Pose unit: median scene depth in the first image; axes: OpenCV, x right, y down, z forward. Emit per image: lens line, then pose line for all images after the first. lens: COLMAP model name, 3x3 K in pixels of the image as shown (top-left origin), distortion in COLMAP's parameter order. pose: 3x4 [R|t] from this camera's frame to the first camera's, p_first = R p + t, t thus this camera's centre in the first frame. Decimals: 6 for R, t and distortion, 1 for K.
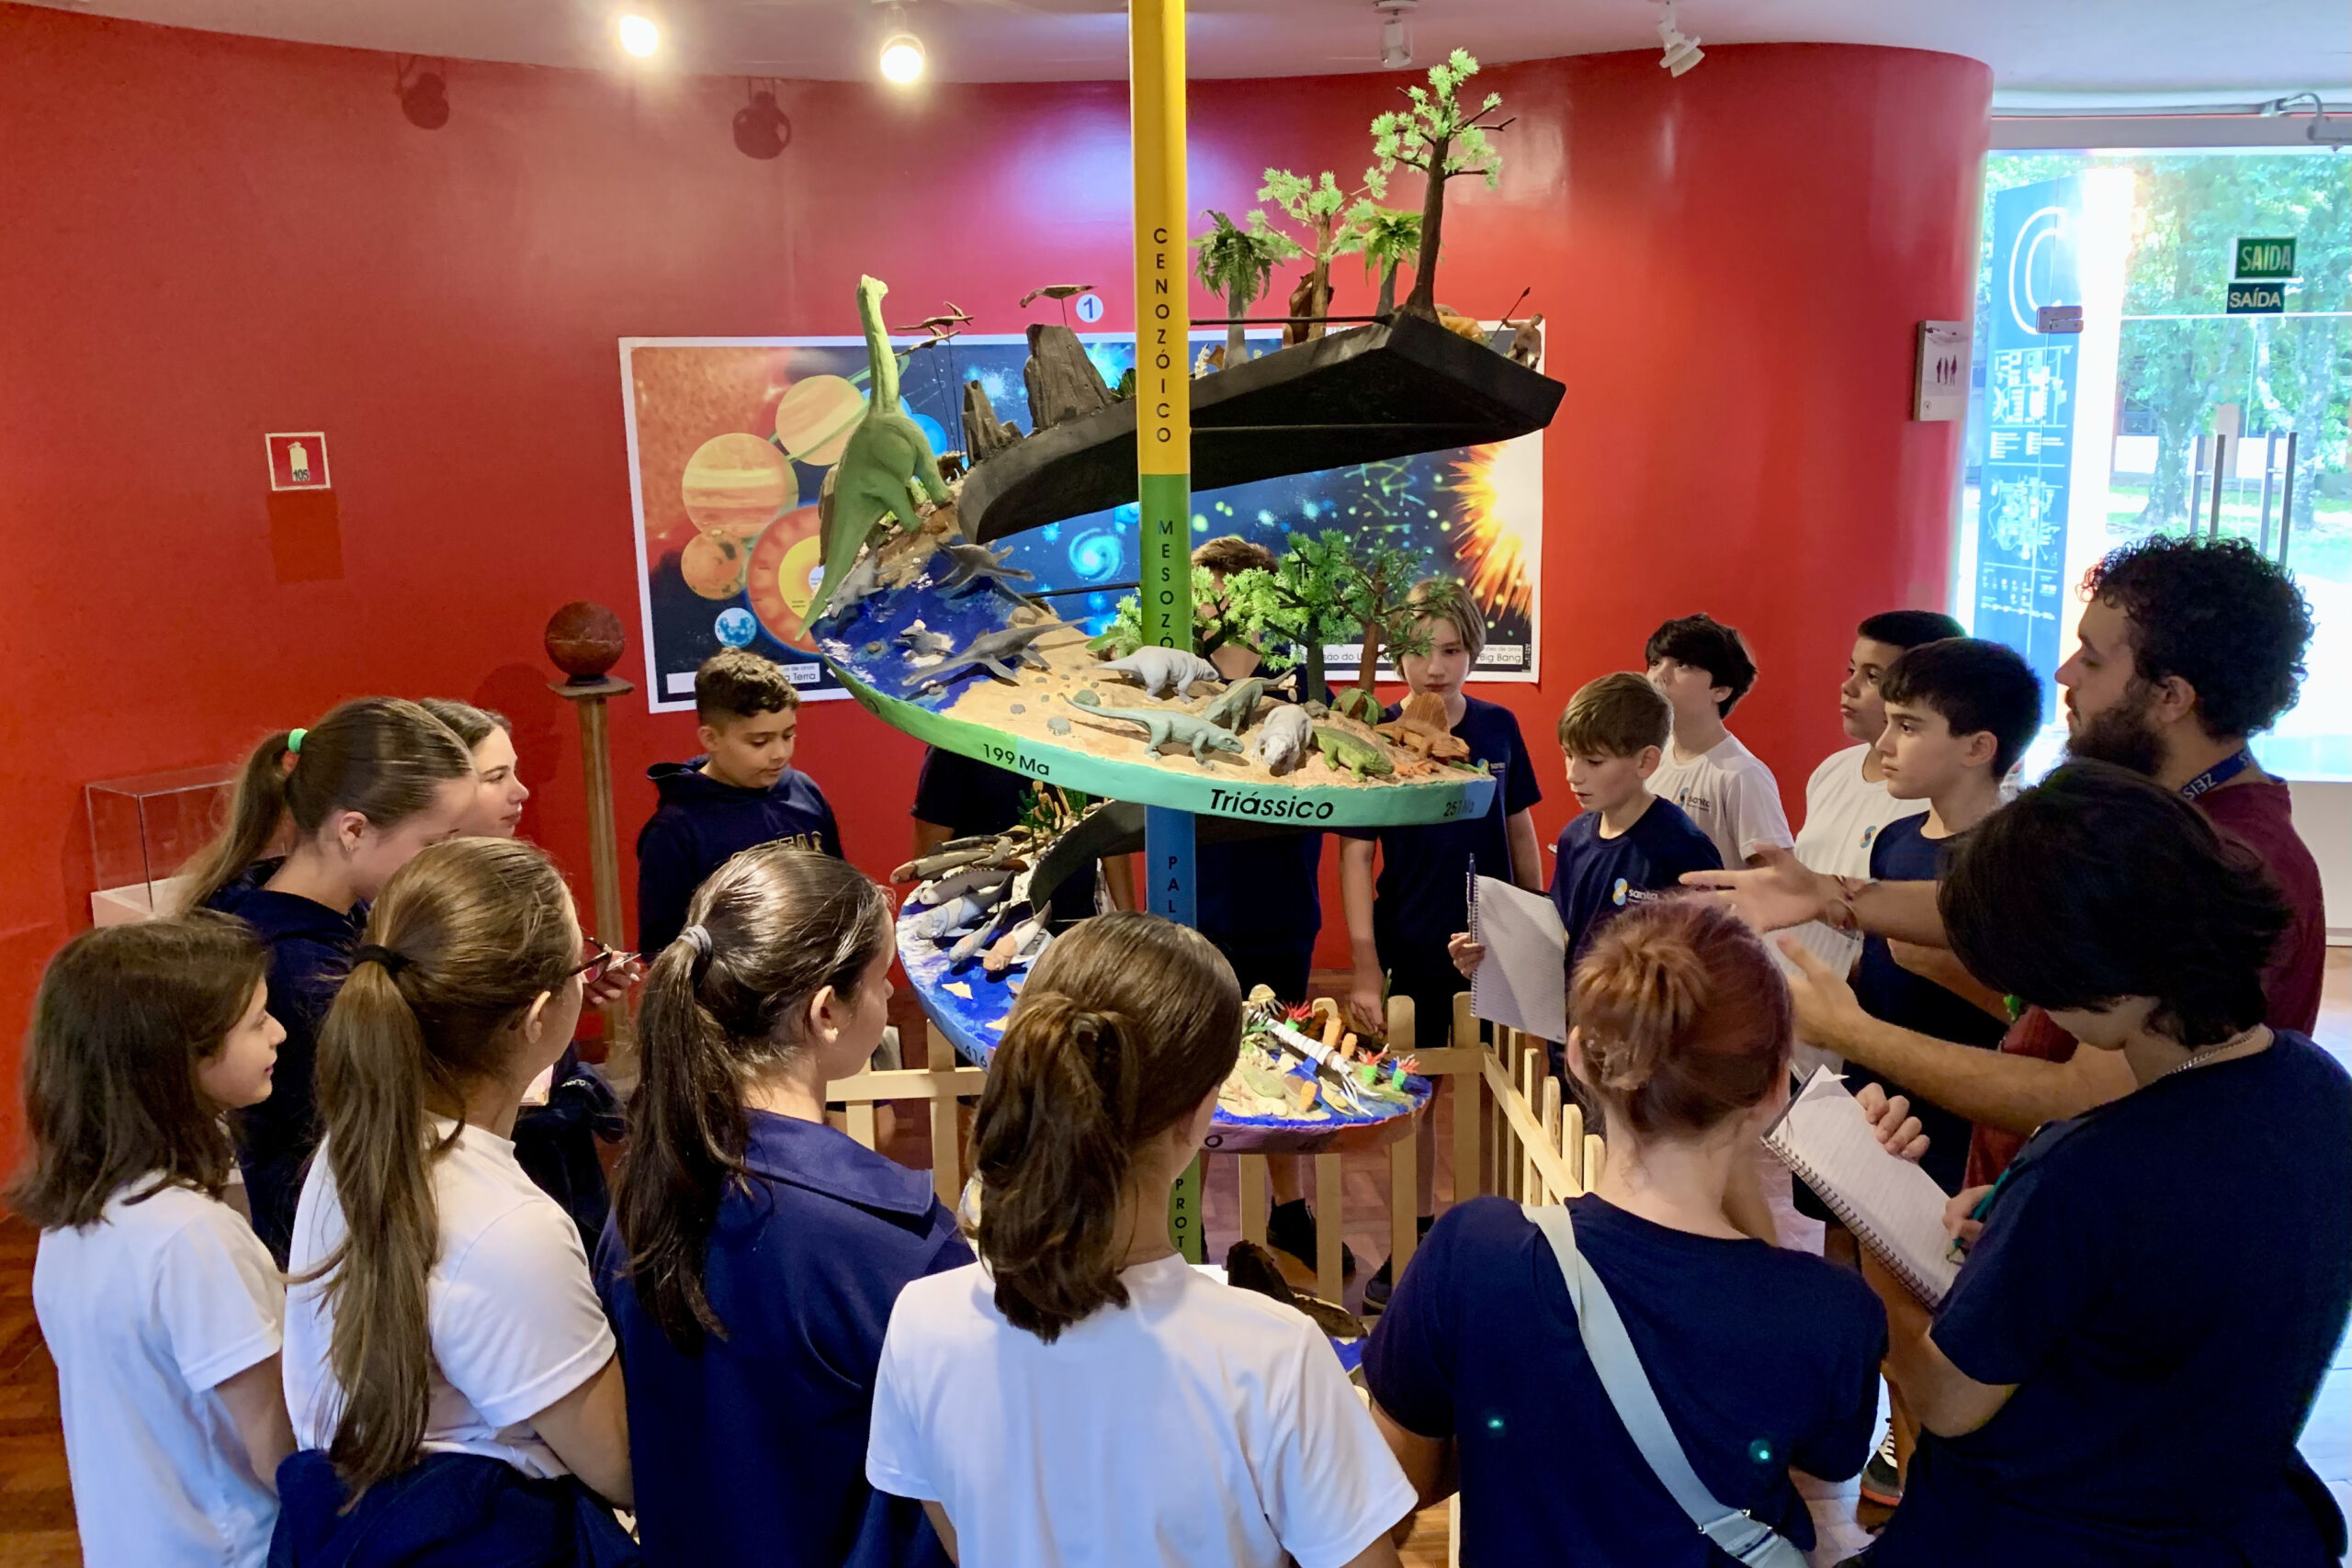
lens RADIAL K [[1851.0, 0, 1176.0], [0, 1851.0, 784.0], [0, 0, 1]] dist [0.041458, -0.055228]
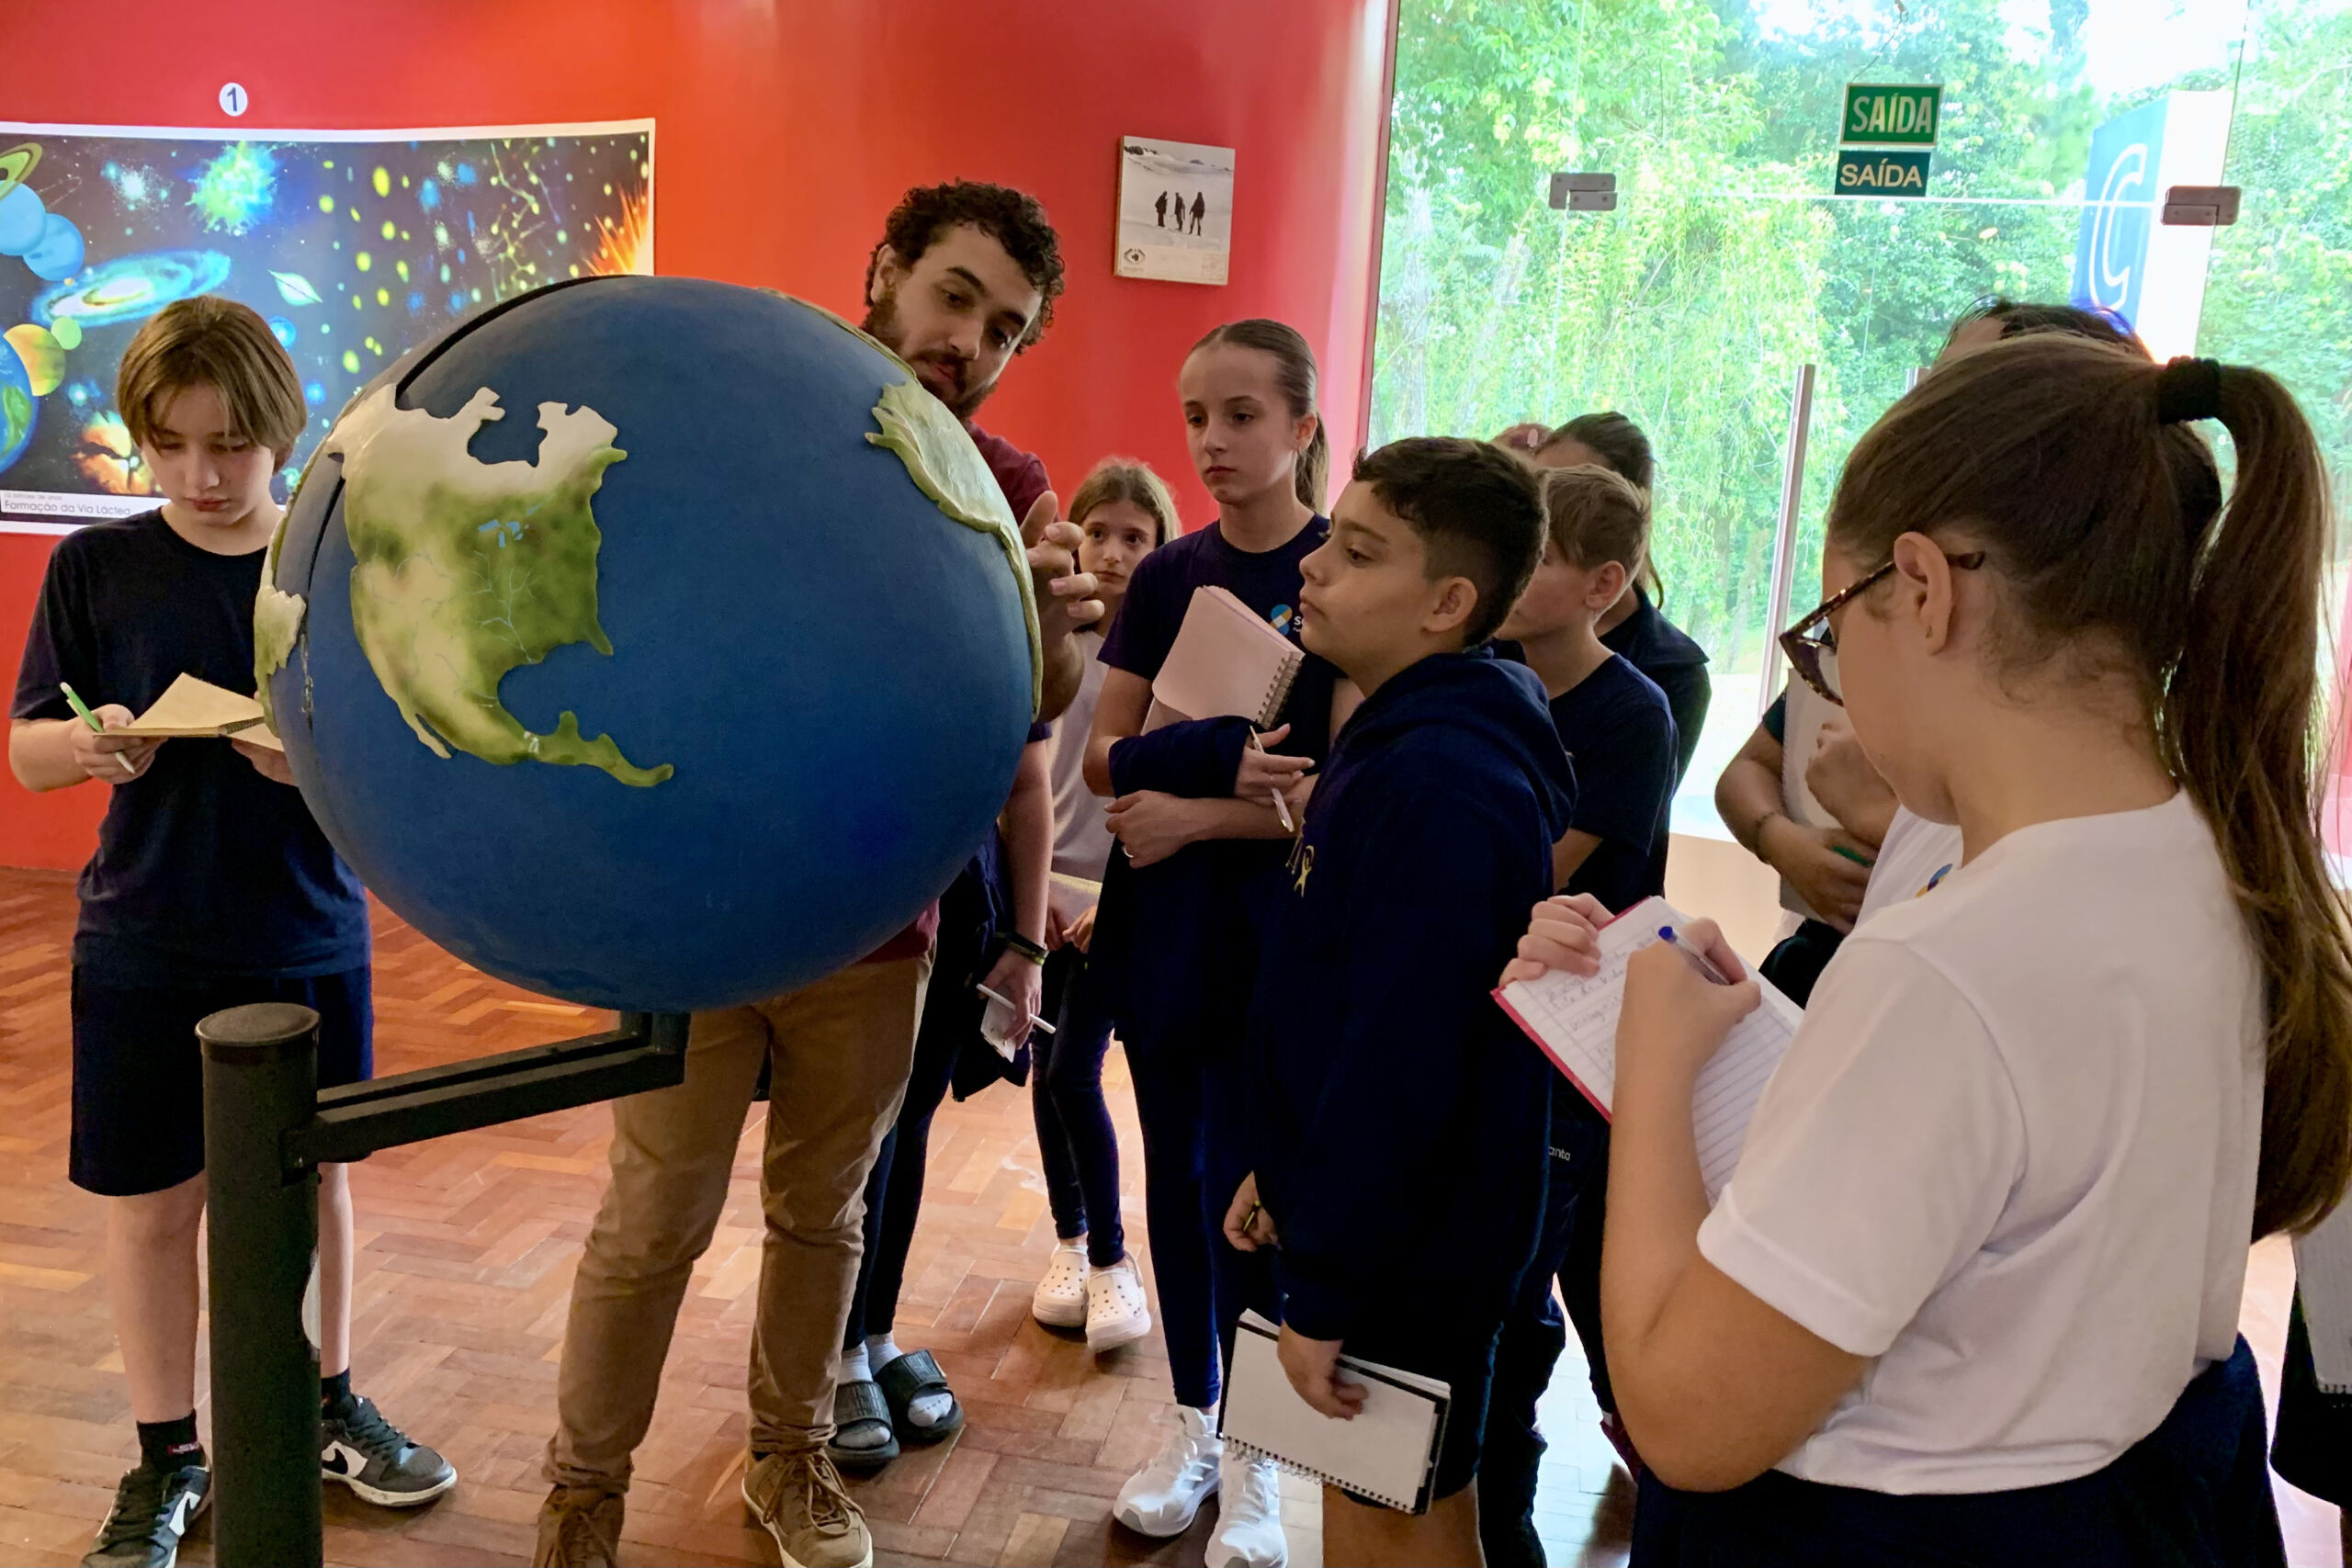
lens RADIAL K [[1851.0, 0, 1176.0], [0, 1851.0, 784.0], [0, 0, 1]] dist [0.041458, -0.055228]
pose [[0.956770, 0.117921, -0.265869, 0.543193], [-0.121015, 0.992639, 0.004775, 0.000254], [0.264475, 0.027605, 0.963997, 0.251882]]
